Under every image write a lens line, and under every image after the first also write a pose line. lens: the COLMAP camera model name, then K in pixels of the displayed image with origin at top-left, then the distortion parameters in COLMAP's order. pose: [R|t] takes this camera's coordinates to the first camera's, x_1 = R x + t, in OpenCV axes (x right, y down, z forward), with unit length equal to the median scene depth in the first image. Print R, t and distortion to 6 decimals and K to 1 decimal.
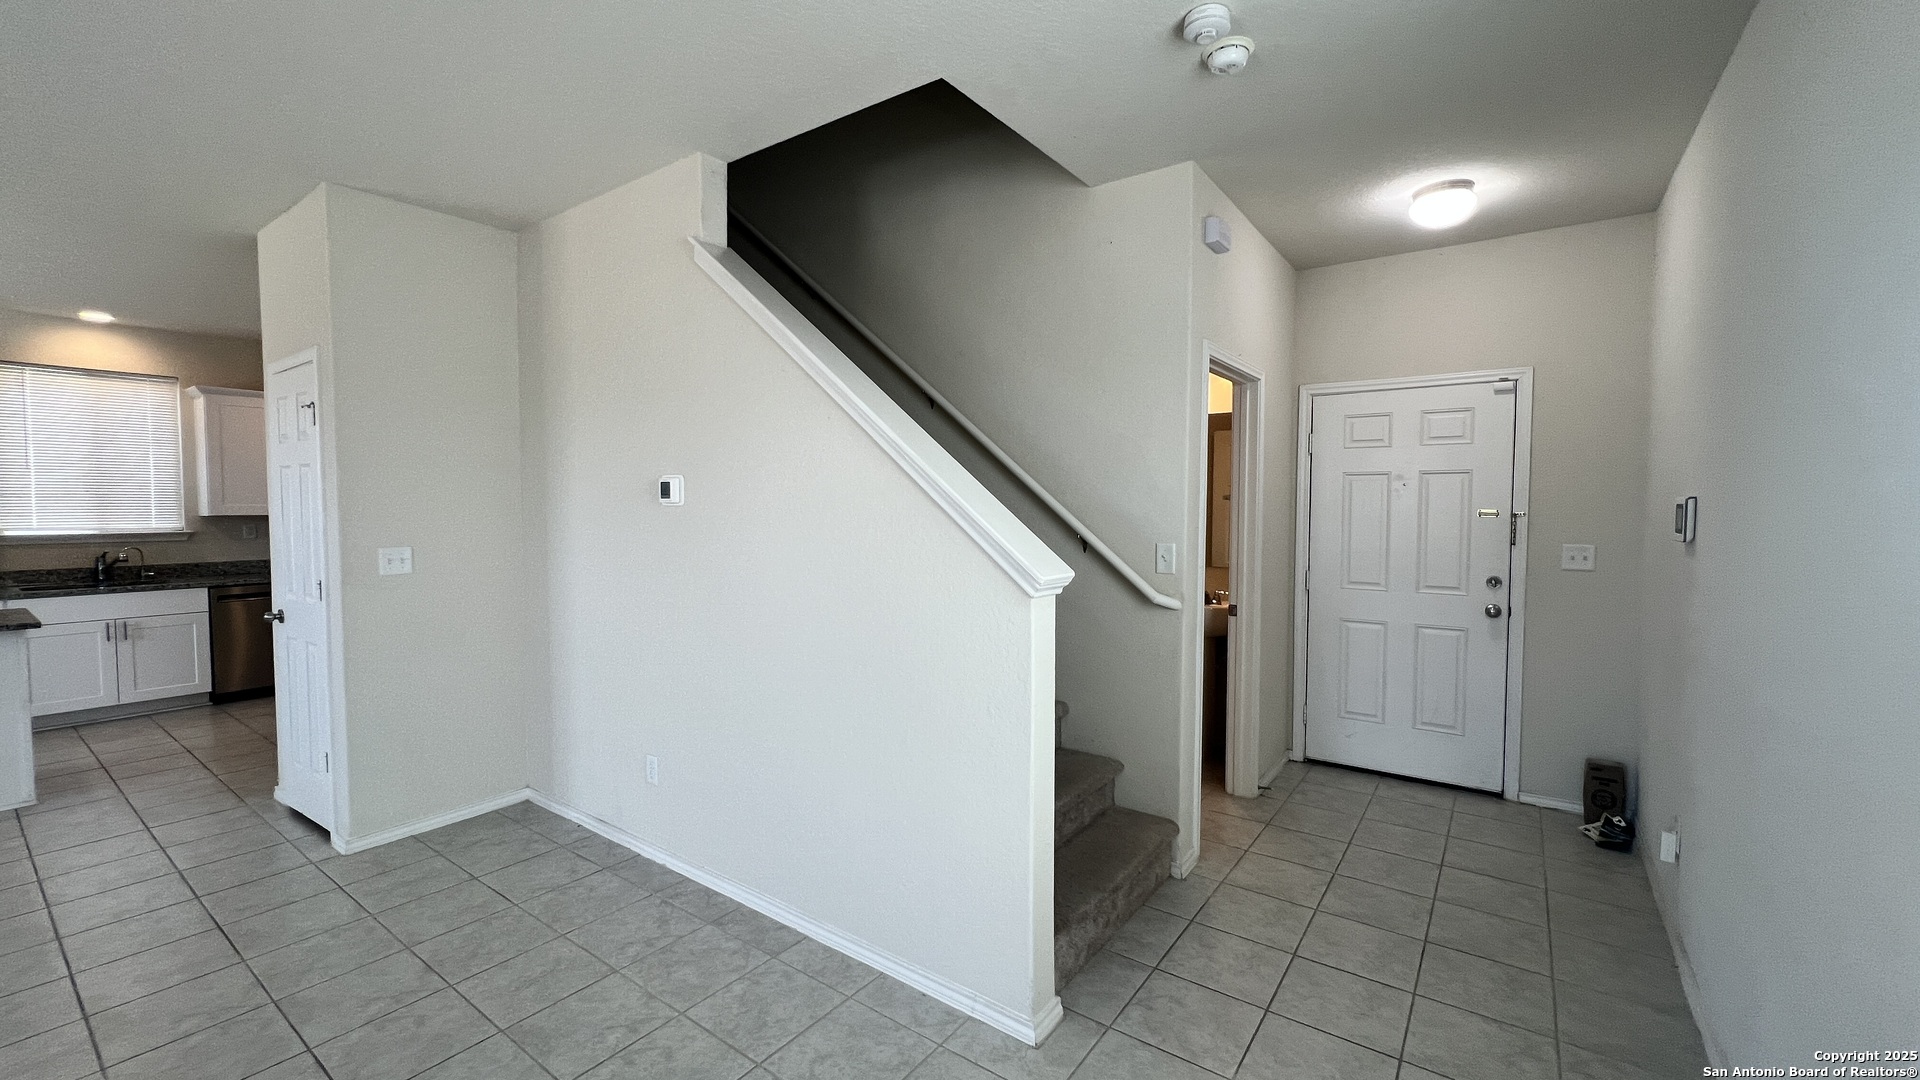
lens RADIAL K [[768.5, 0, 960.3], [0, 768.5, 536.9], [0, 0, 1]] dist [-0.001509, 0.000644]
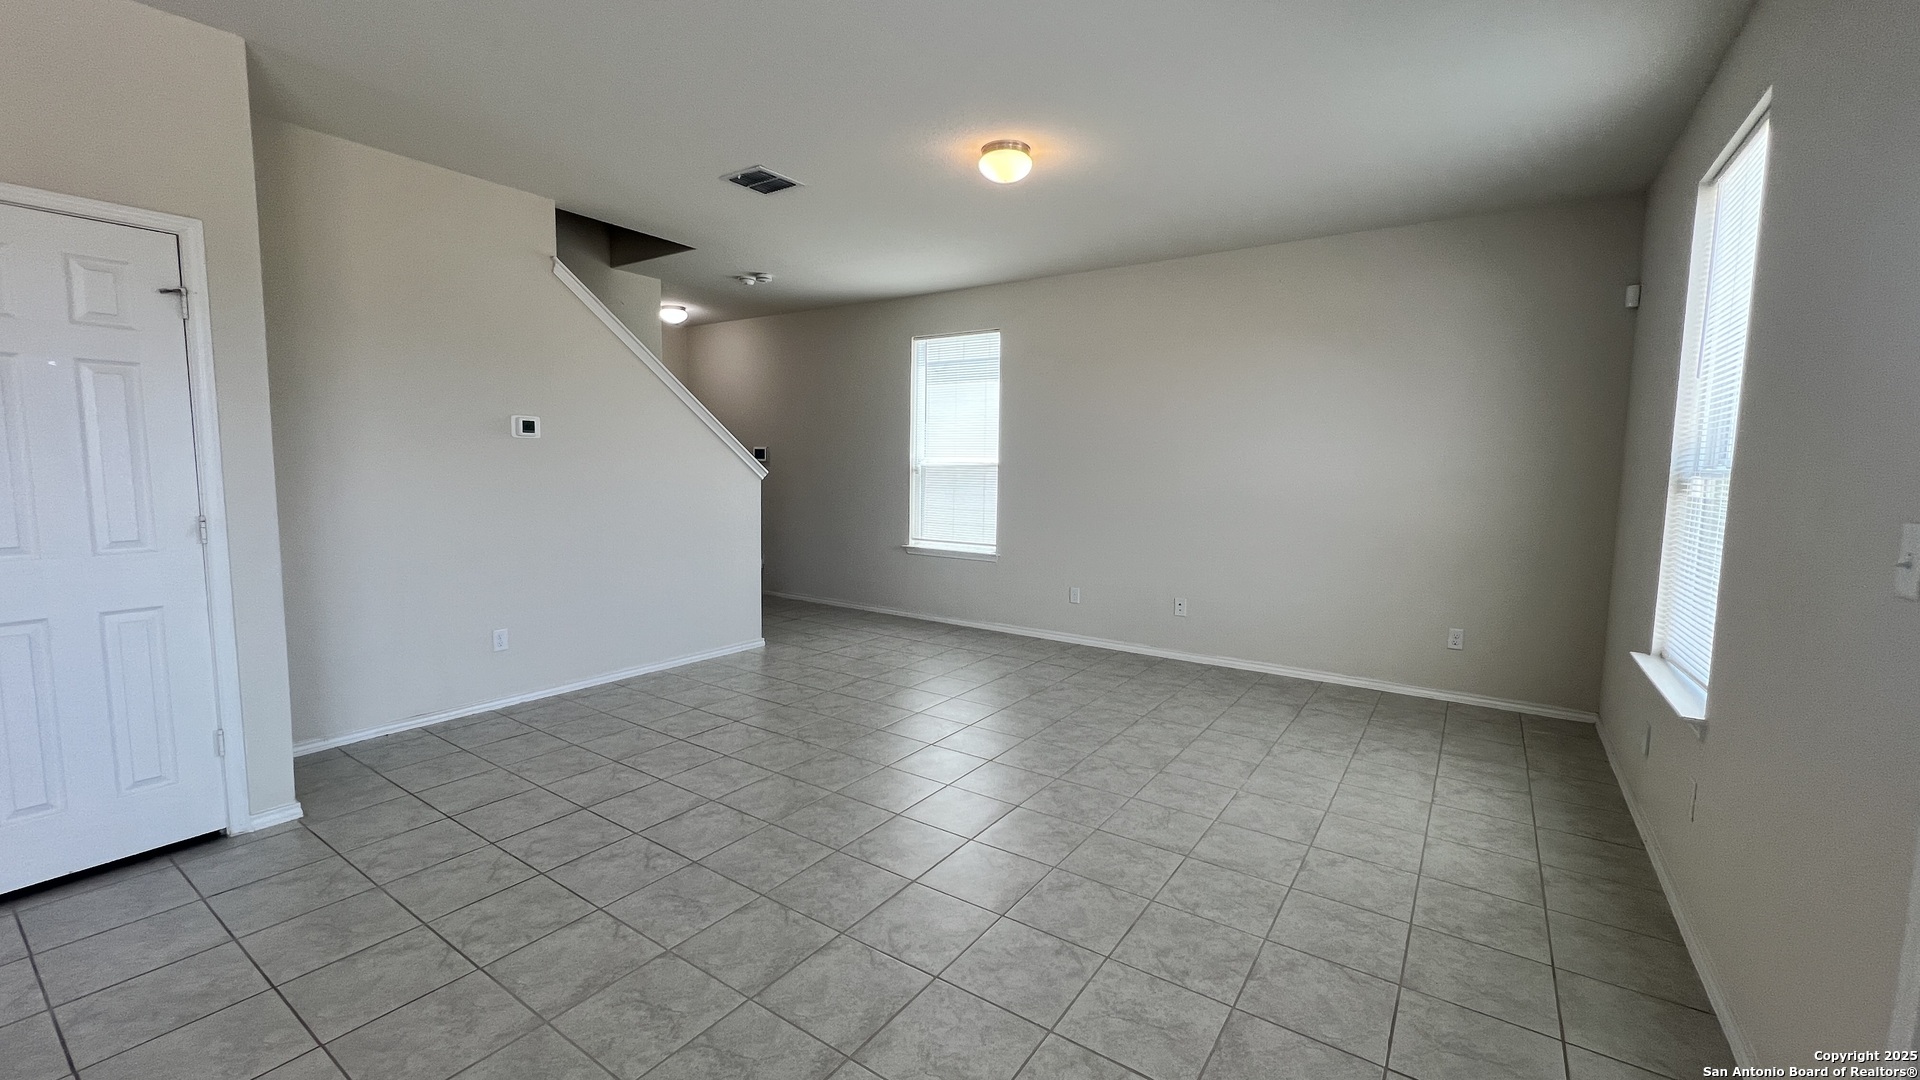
lens RADIAL K [[770.7, 0, 959.1], [0, 770.7, 536.4], [0, 0, 1]] dist [-0.002409, 0.000542]
pose [[-0.029980, -0.094525, 0.995071, -1.042846], [0.033057, 0.994880, 0.095503, 0.017424], [-0.999004, 0.035758, -0.026702, 0.151727]]
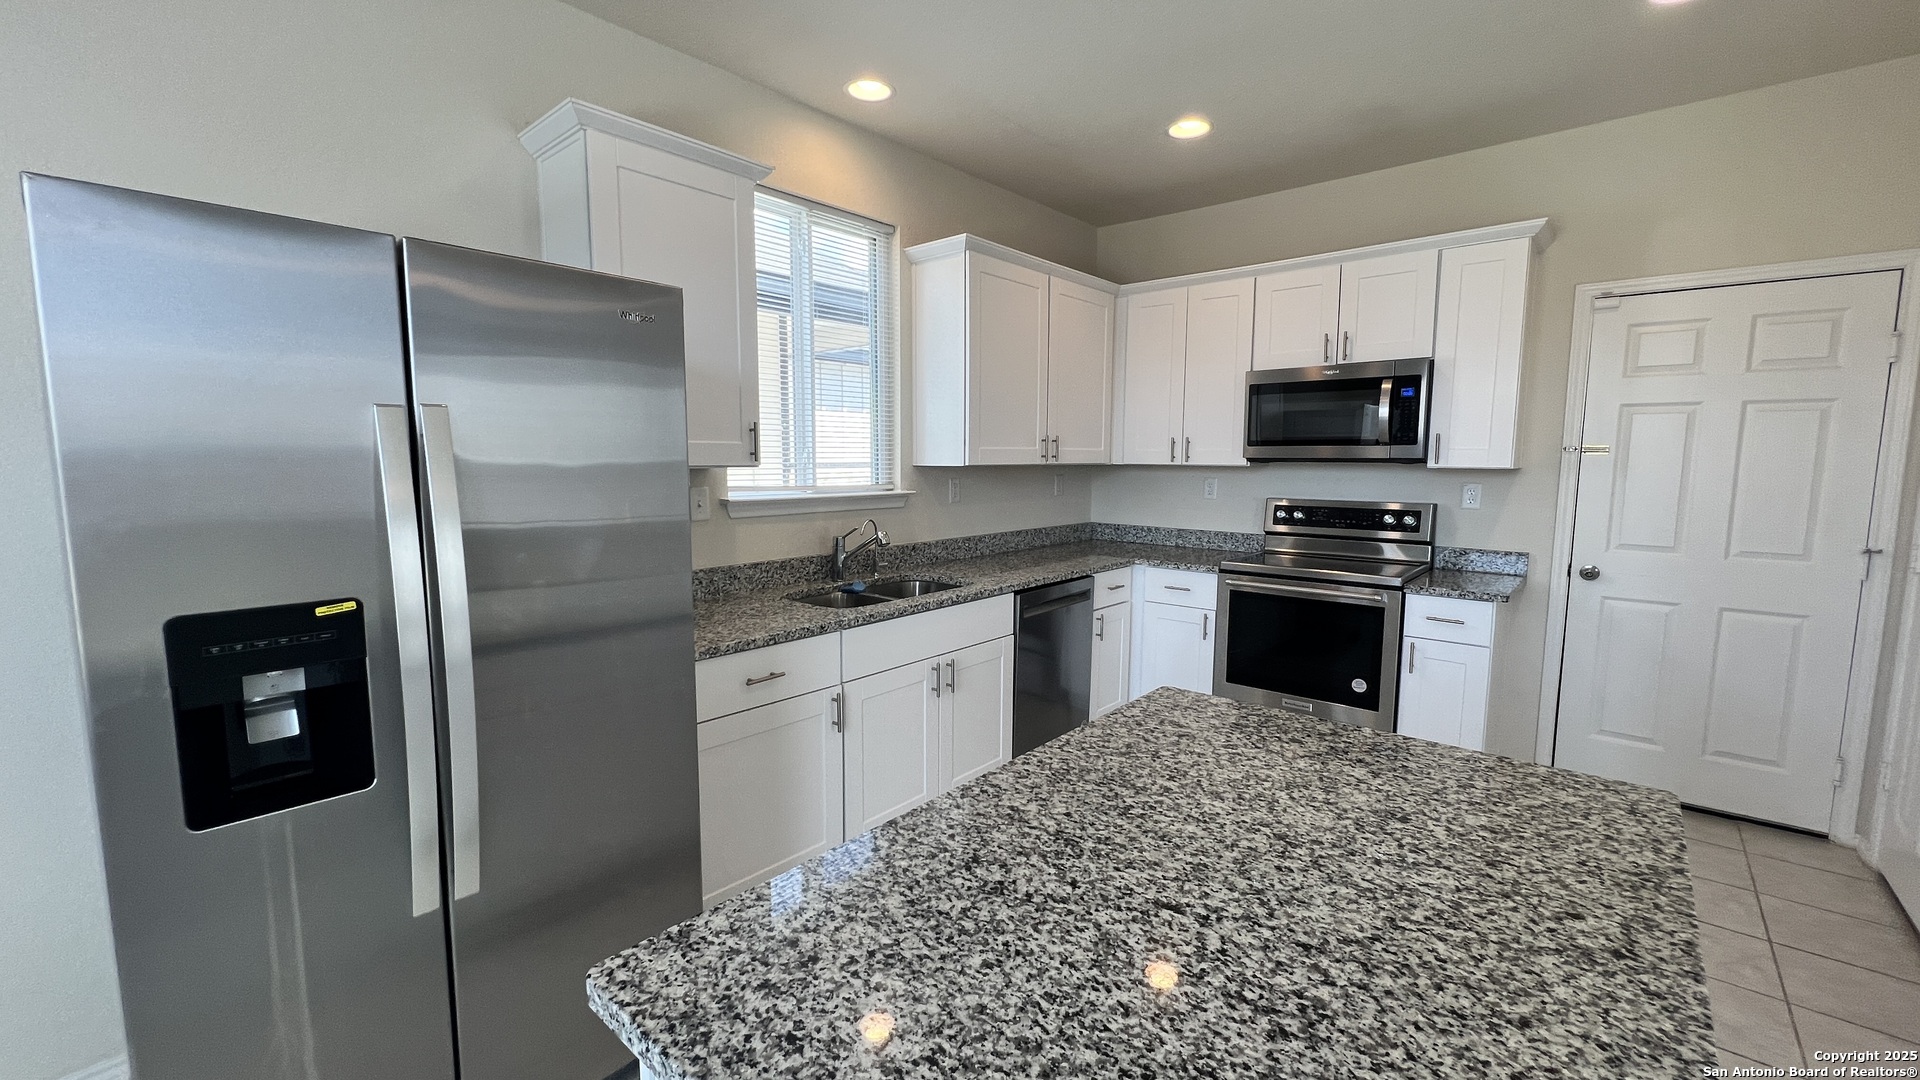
lens RADIAL K [[770.7, 0, 957.7], [0, 770.7, 535.8], [0, 0, 1]] dist [-0.002409, 0.000542]
pose [[0.996902, 0.014469, -0.077305, -1.033915], [-0.009910, 0.998207, 0.059034, -0.009956], [0.078021, -0.058085, 0.995258, 0.457072]]
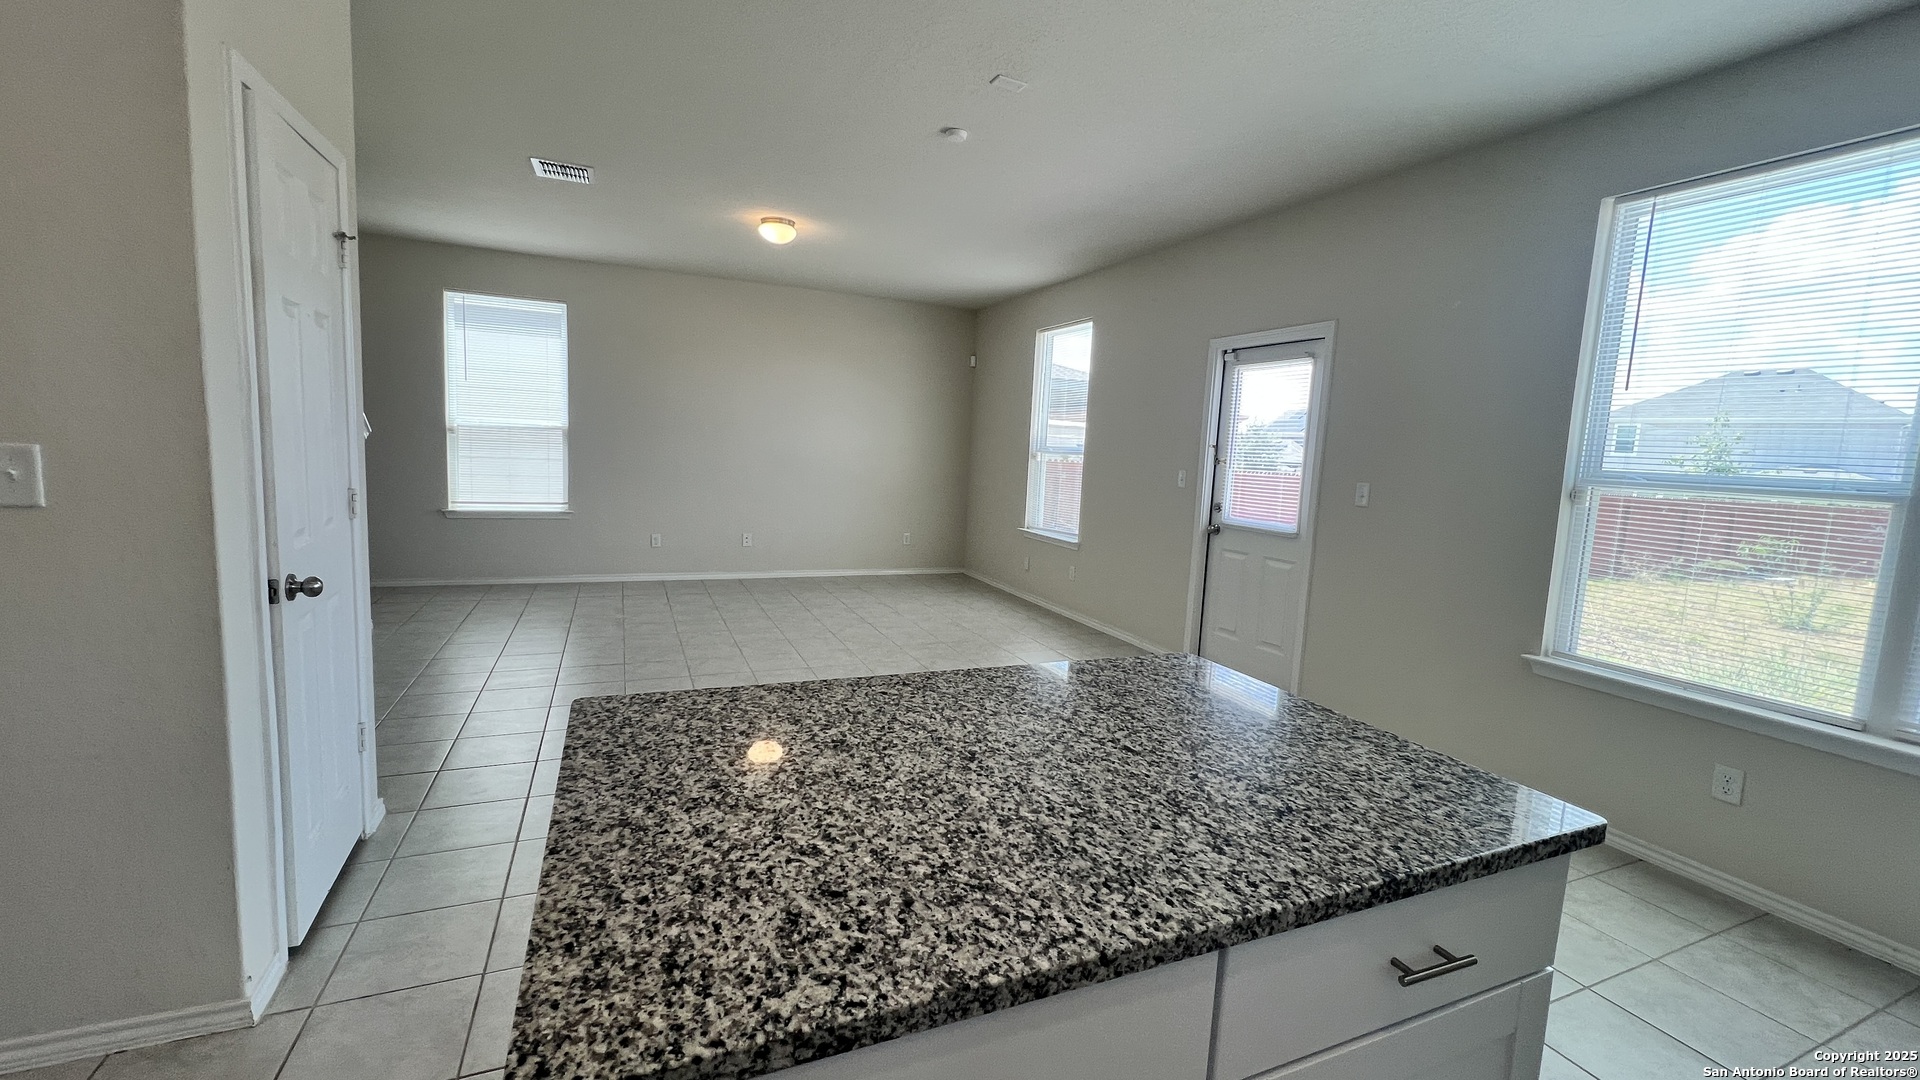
lens RADIAL K [[770.7, 0, 957.9], [0, 770.7, 533.2], [0, 0, 1]] dist [-0.002409, 0.000542]
pose [[-0.863963, -0.097984, 0.493931, -1.061833], [-0.025195, 0.988069, 0.151939, -0.015590], [-0.502925, 0.118826, -0.856123, 0.841850]]
